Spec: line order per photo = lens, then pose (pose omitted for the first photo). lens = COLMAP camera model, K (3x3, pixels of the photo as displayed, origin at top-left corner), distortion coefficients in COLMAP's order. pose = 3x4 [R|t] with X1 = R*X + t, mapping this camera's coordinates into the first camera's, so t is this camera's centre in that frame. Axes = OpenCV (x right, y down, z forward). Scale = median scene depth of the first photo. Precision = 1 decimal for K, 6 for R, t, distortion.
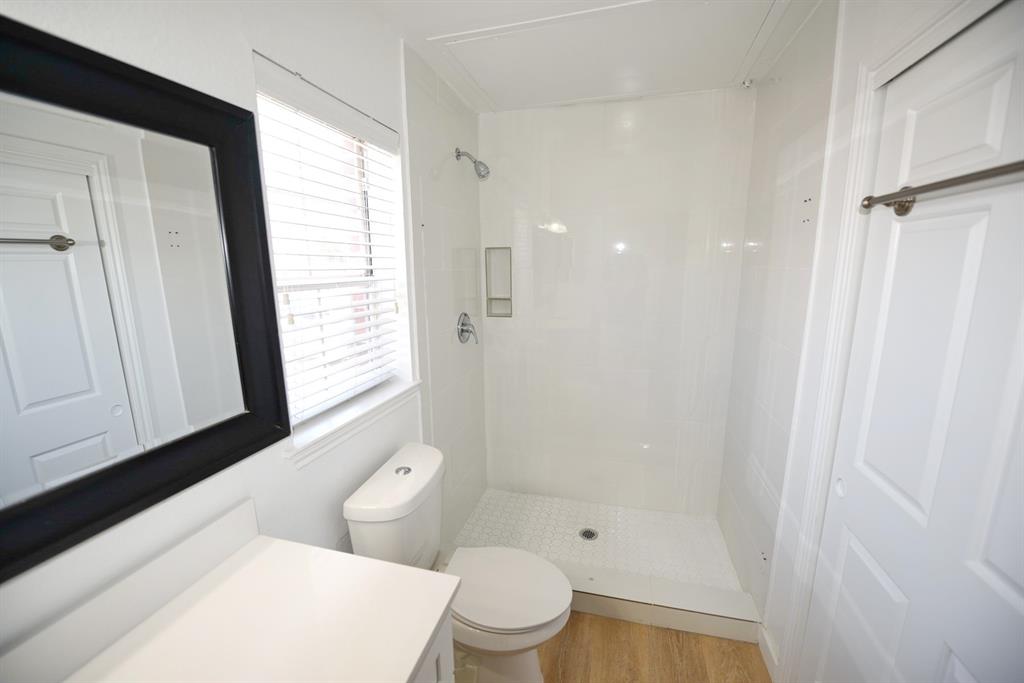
lens RADIAL K [[408.4, 0, 514.6], [0, 408.4, 343.4], [0, 0, 1]] dist [-0.016658, -0.002206]
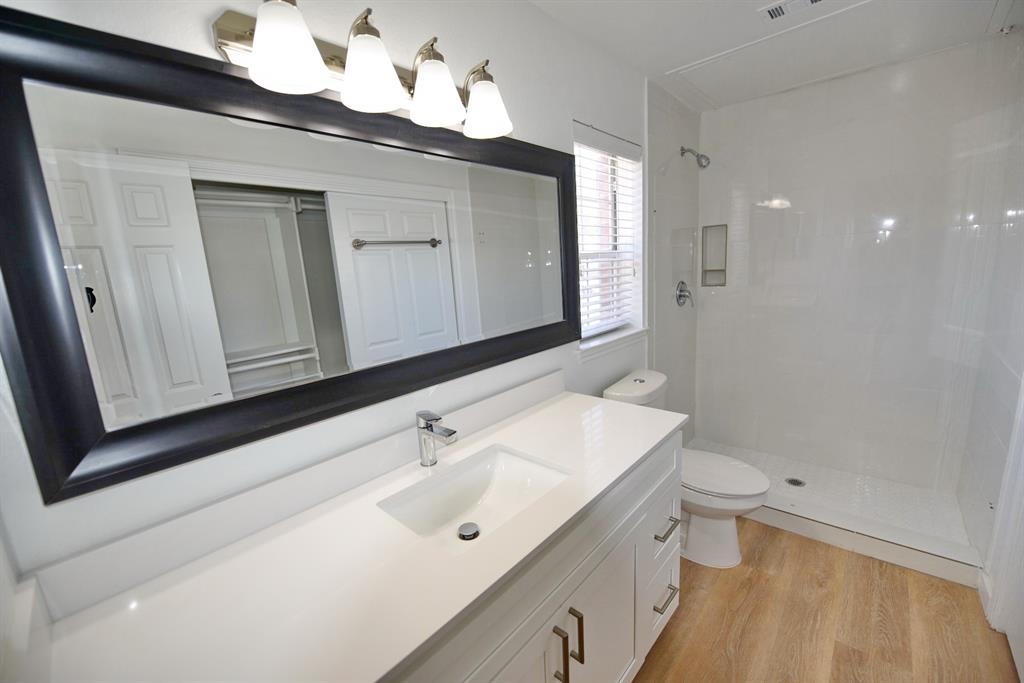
lens RADIAL K [[408.4, 0, 513.2], [0, 408.4, 343.5], [0, 0, 1]] dist [-0.016658, -0.002206]
pose [[0.887413, 0.039874, -0.459247, -0.007761], [-0.032693, 0.999187, 0.023579, 0.131027], [0.459814, -0.005910, 0.887996, -0.411895]]
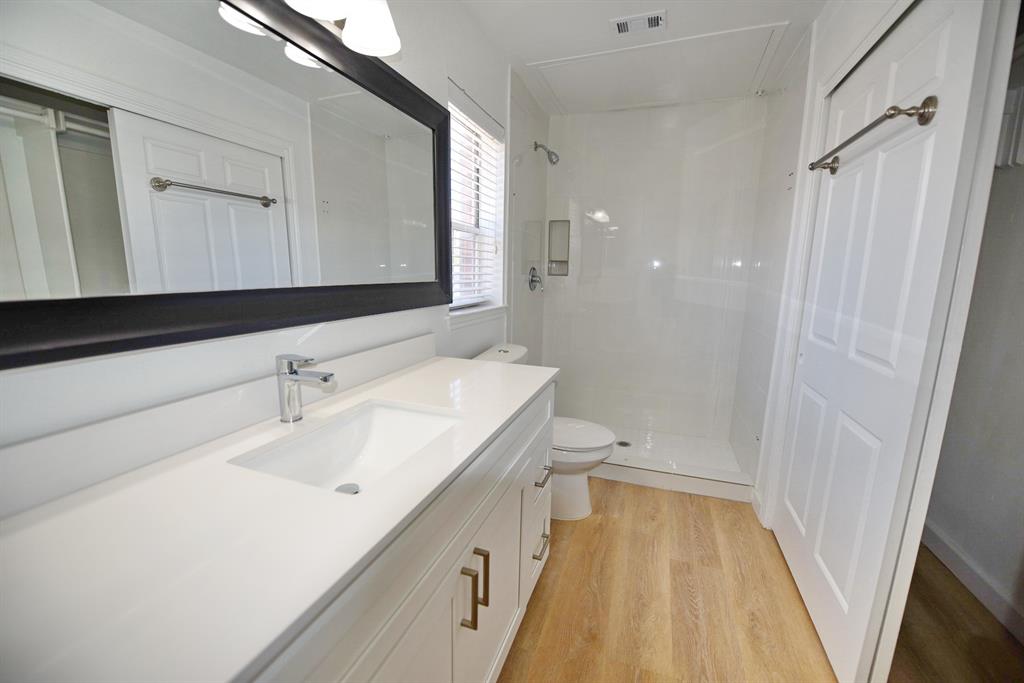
lens RADIAL K [[408.4, 0, 514.6], [0, 408.4, 342.5], [0, 0, 1]] dist [-0.016658, -0.002206]
pose [[0.996445, 0.038946, -0.074707, -0.100599], [-0.039999, 0.999120, -0.012646, 0.245535], [0.074149, 0.015589, 0.997125, -0.405109]]
